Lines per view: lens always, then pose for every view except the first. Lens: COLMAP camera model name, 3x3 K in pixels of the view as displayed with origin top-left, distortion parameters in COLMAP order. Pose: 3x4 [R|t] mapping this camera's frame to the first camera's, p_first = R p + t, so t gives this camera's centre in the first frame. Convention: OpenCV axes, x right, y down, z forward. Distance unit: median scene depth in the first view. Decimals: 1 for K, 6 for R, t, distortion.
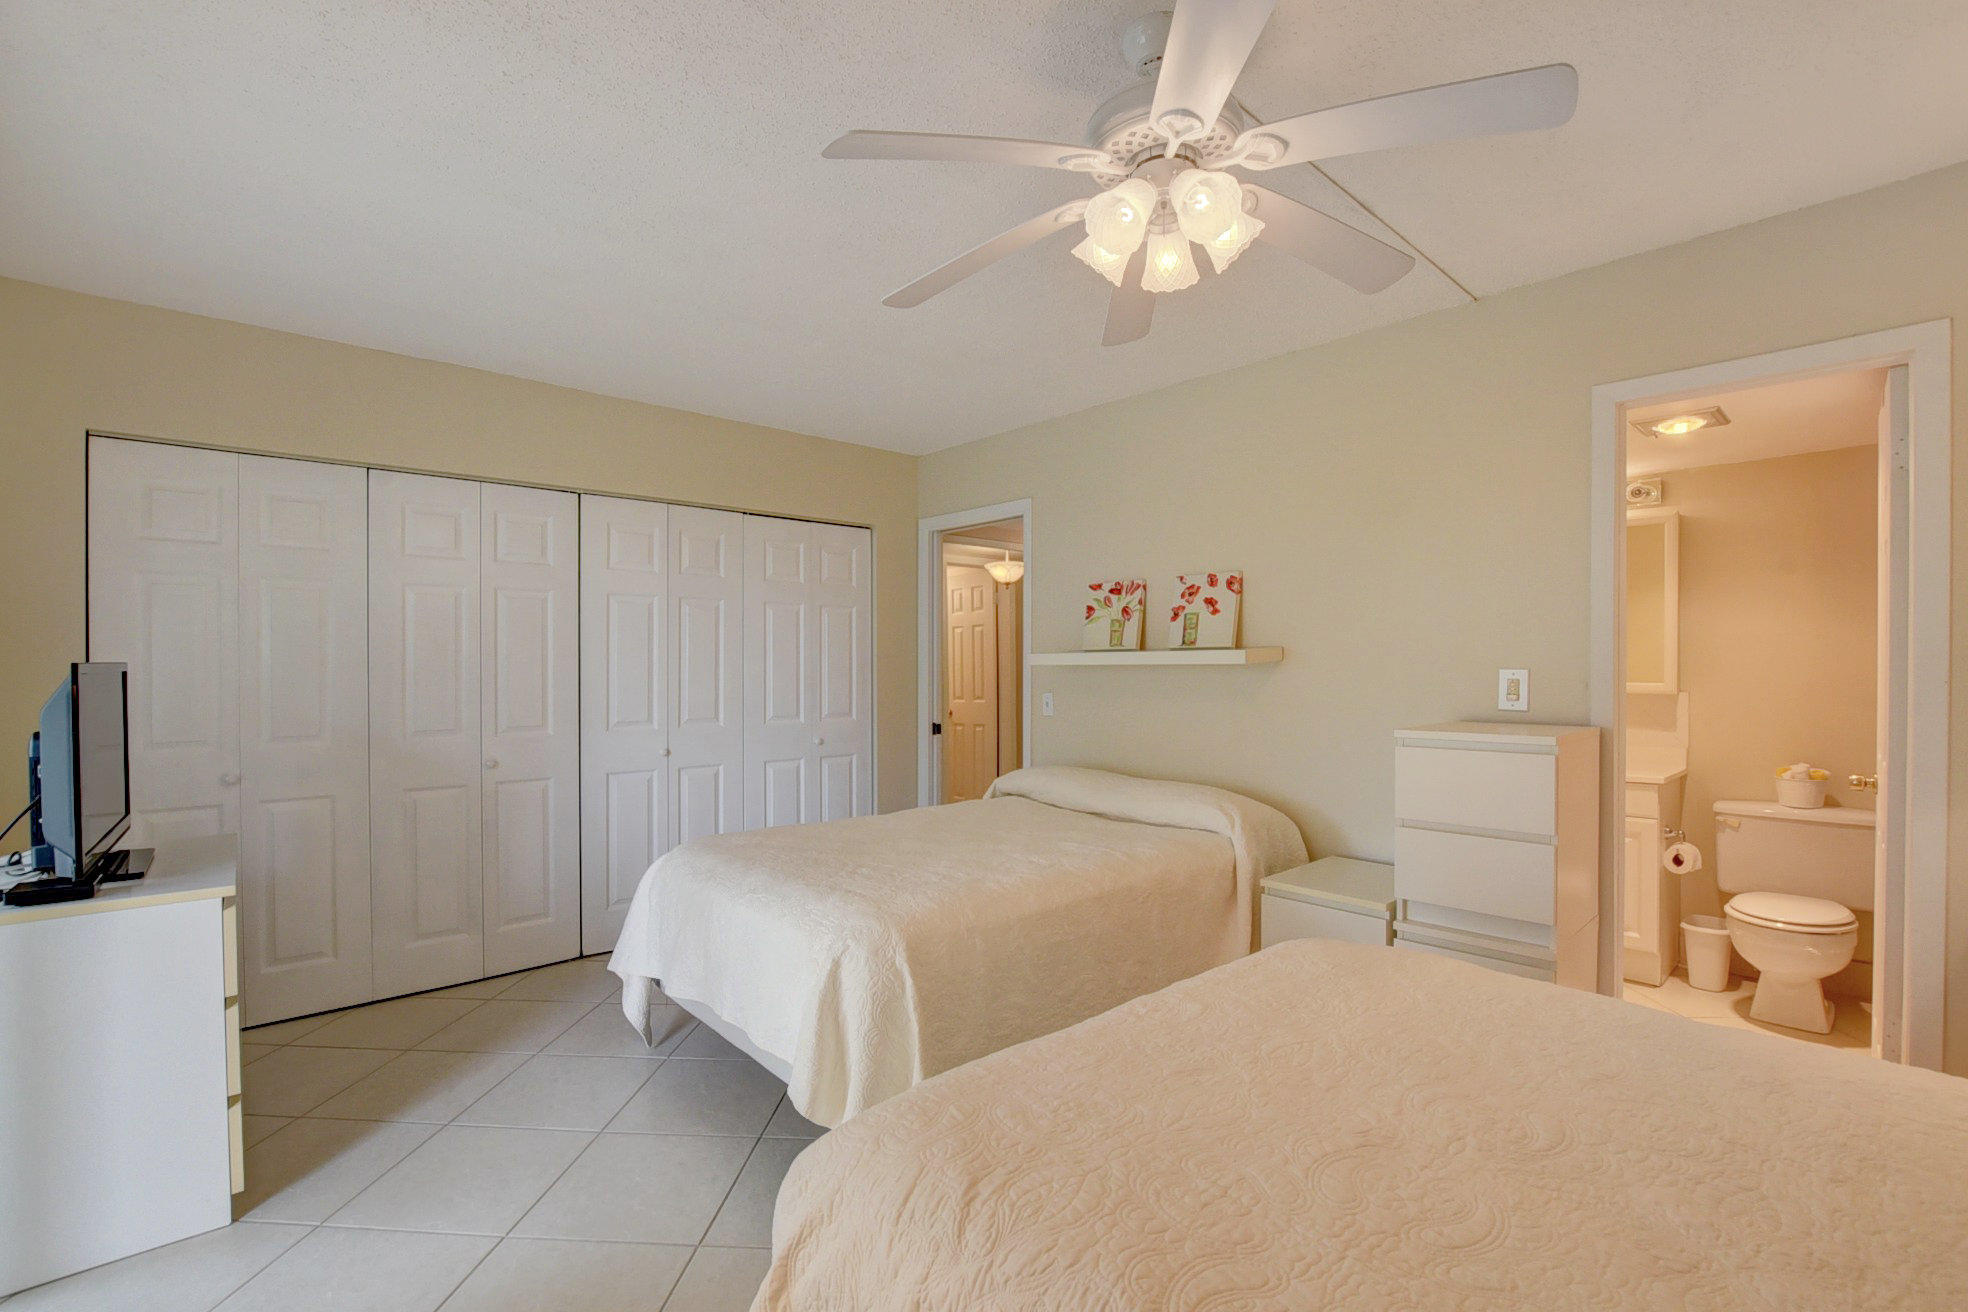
lens RADIAL K [[877.8, 0, 984.7], [0, 877.8, 664.1], [0, 0, 1]] dist [-0.029657, 0.003231]
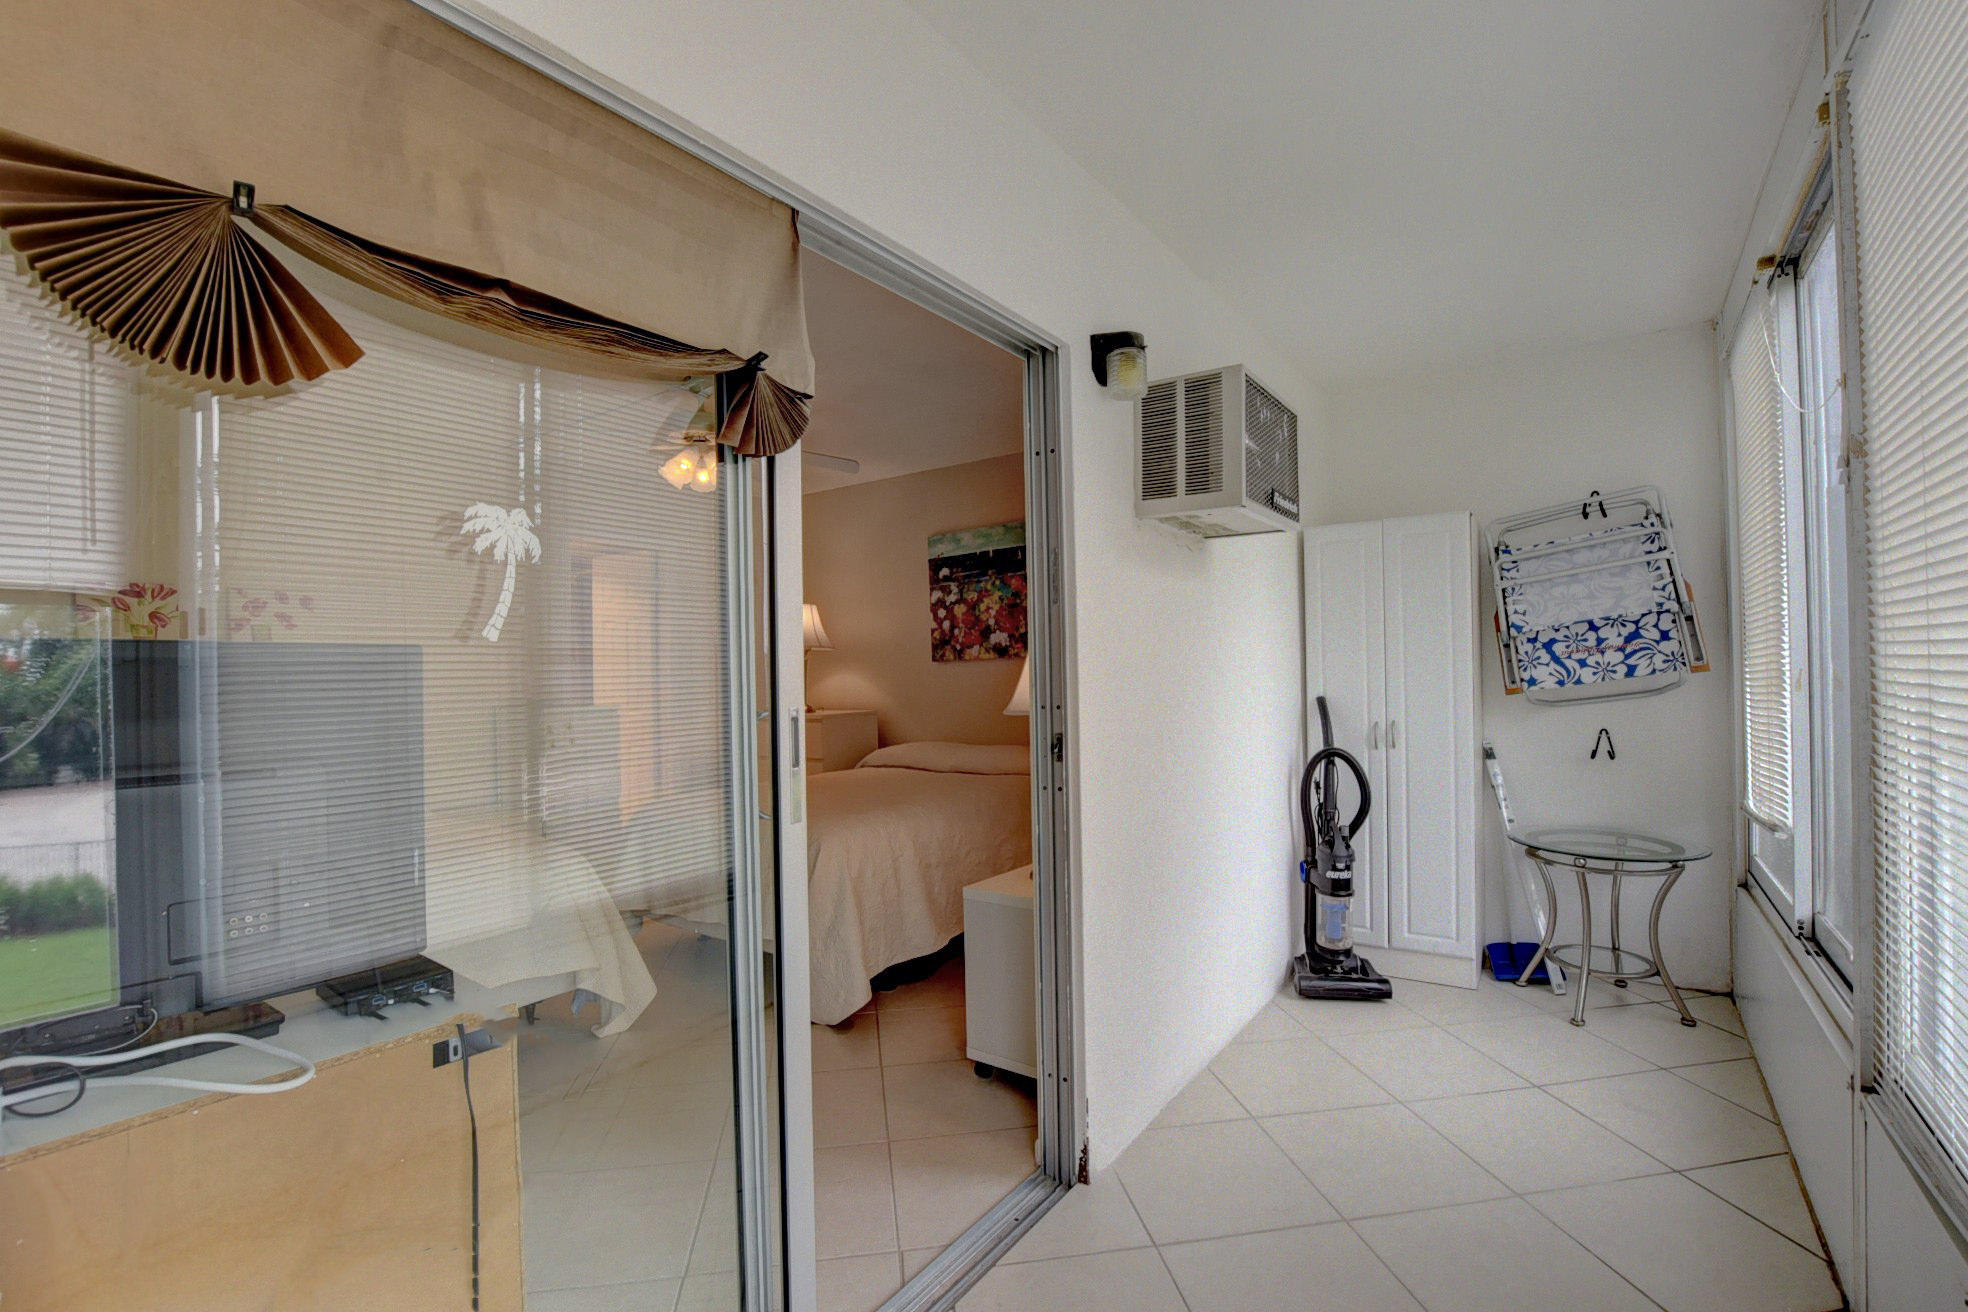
lens RADIAL K [[877.8, 0, 977.9], [0, 877.8, 668.2], [0, 0, 1]] dist [-0.029657, 0.003231]
pose [[-0.203050, 0.007026, 0.979143, -0.899580], [0.015927, 0.999866, -0.003872, 0.010632], [-0.979039, 0.014809, -0.203135, 0.339541]]
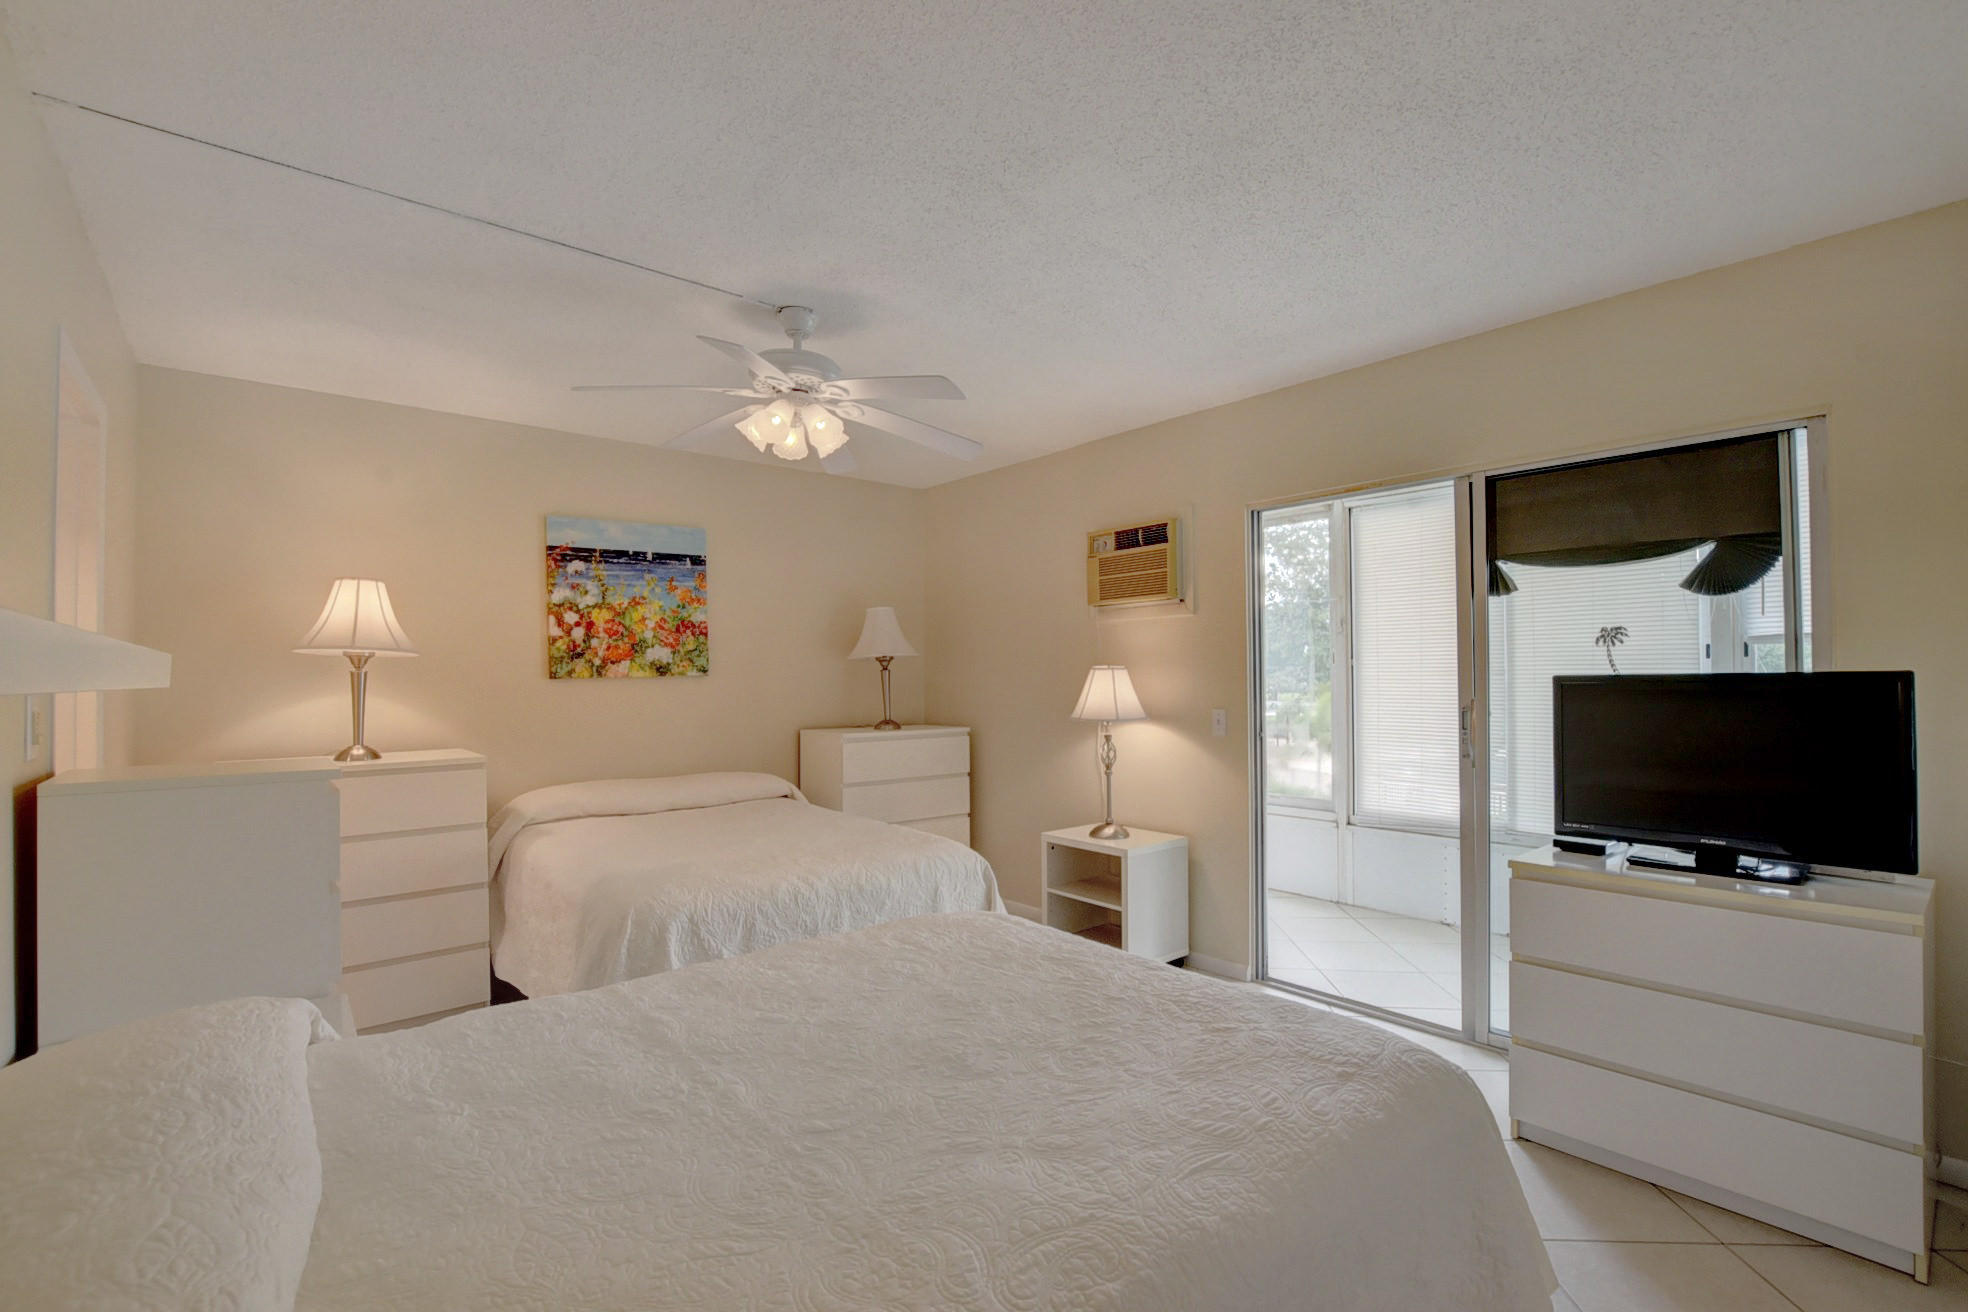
lens RADIAL K [[877.8, 0, 991.3], [0, 877.8, 668.3], [0, 0, 1]] dist [-0.029657, 0.003231]
pose [[-0.999381, 0.009703, 0.033811, -0.092023], [0.009250, 0.999866, -0.013529, -0.000414], [-0.033938, -0.013208, -0.999337, 1.168355]]
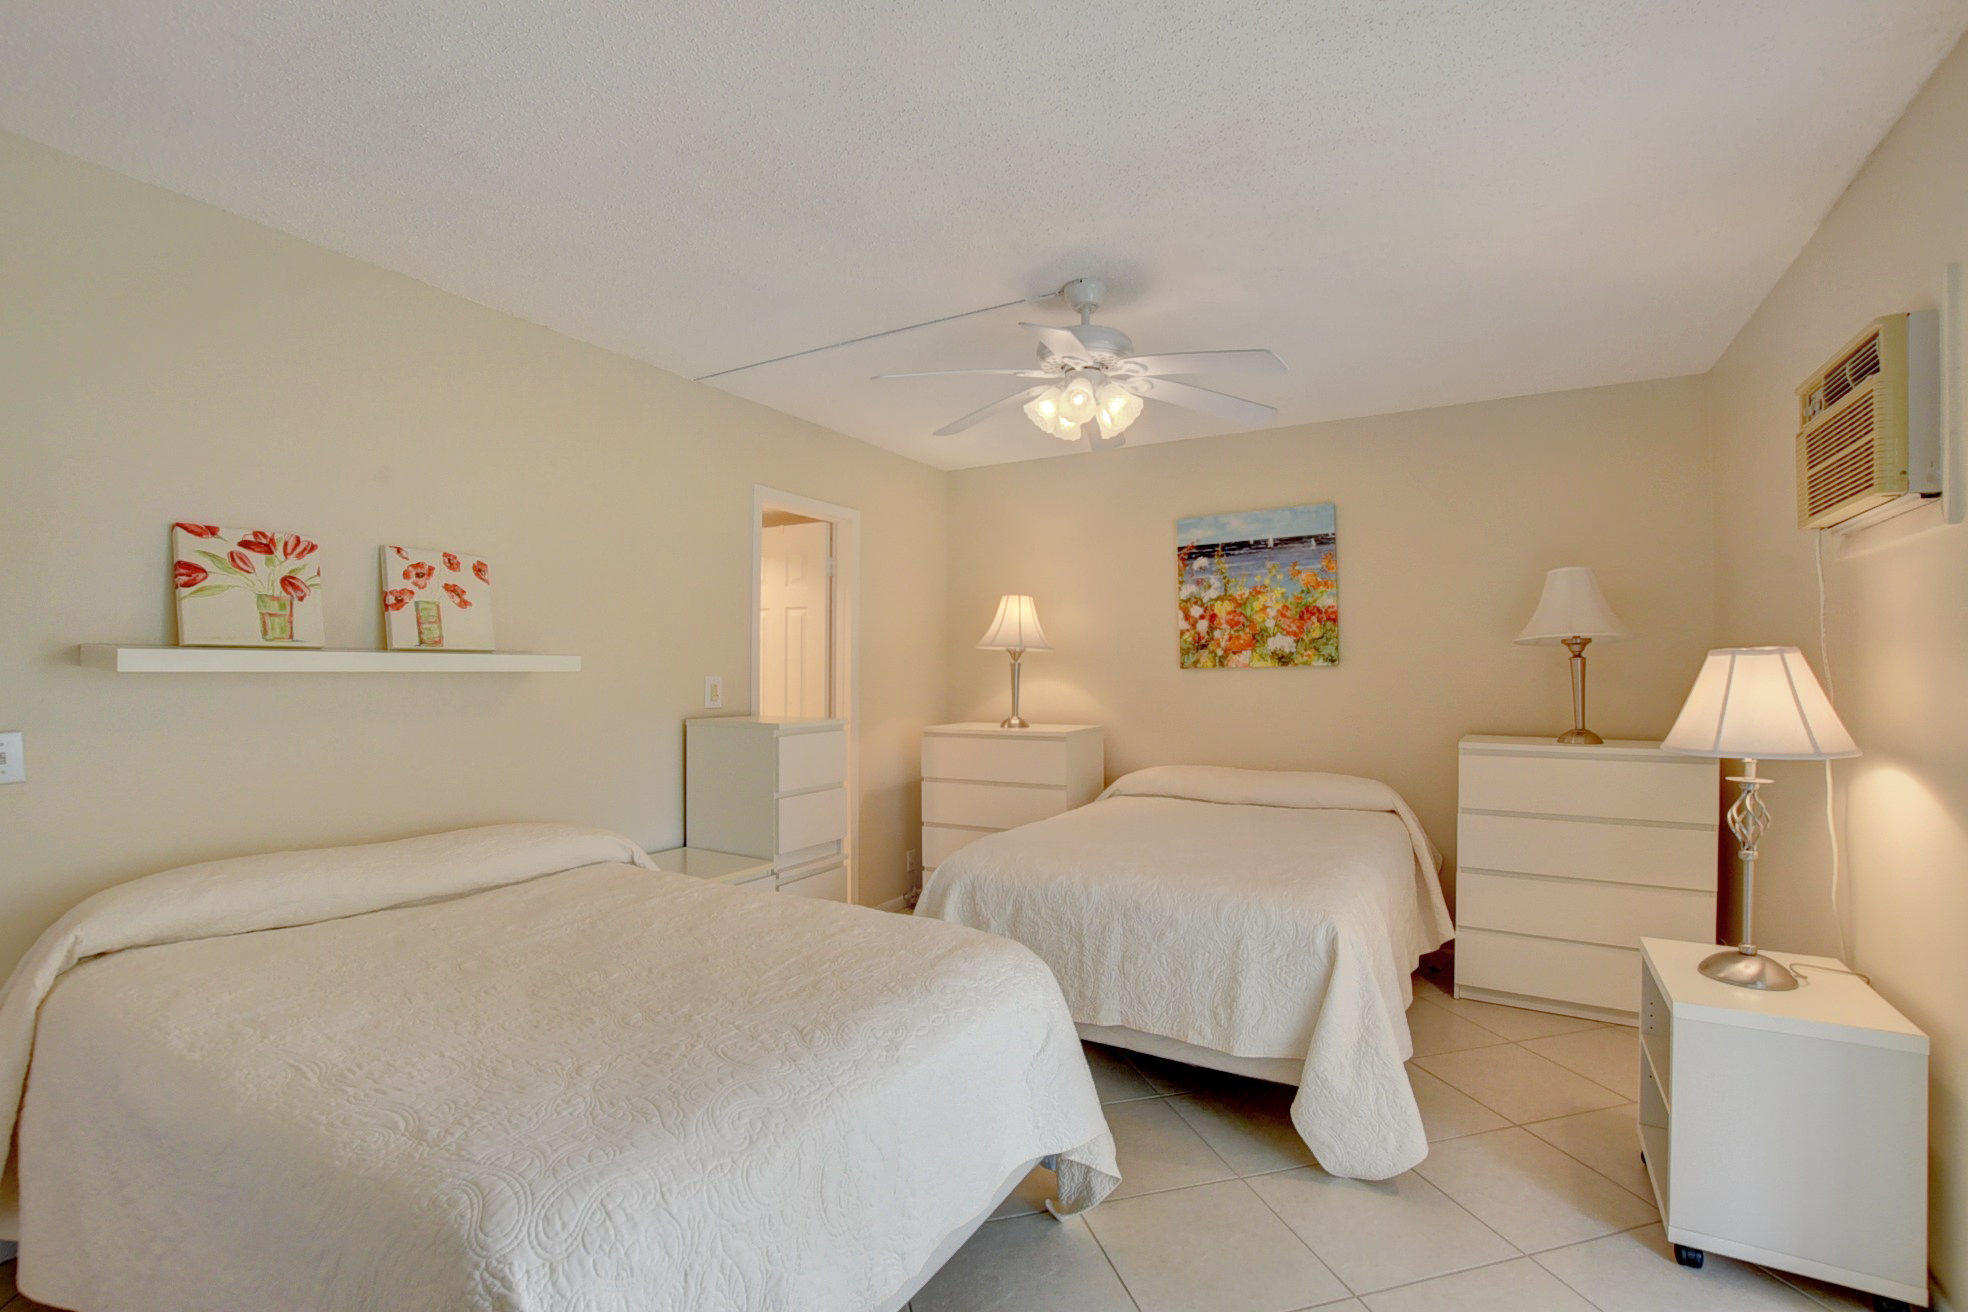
lens RADIAL K [[877.8, 0, 988.7], [0, 877.8, 667.5], [0, 0, 1]] dist [-0.029657, 0.003231]
pose [[-0.301225, 0.007381, 0.953525, -0.557268], [-0.001694, 0.999964, -0.008275, 0.001760], [-0.953552, -0.004108, -0.301202, 0.721897]]
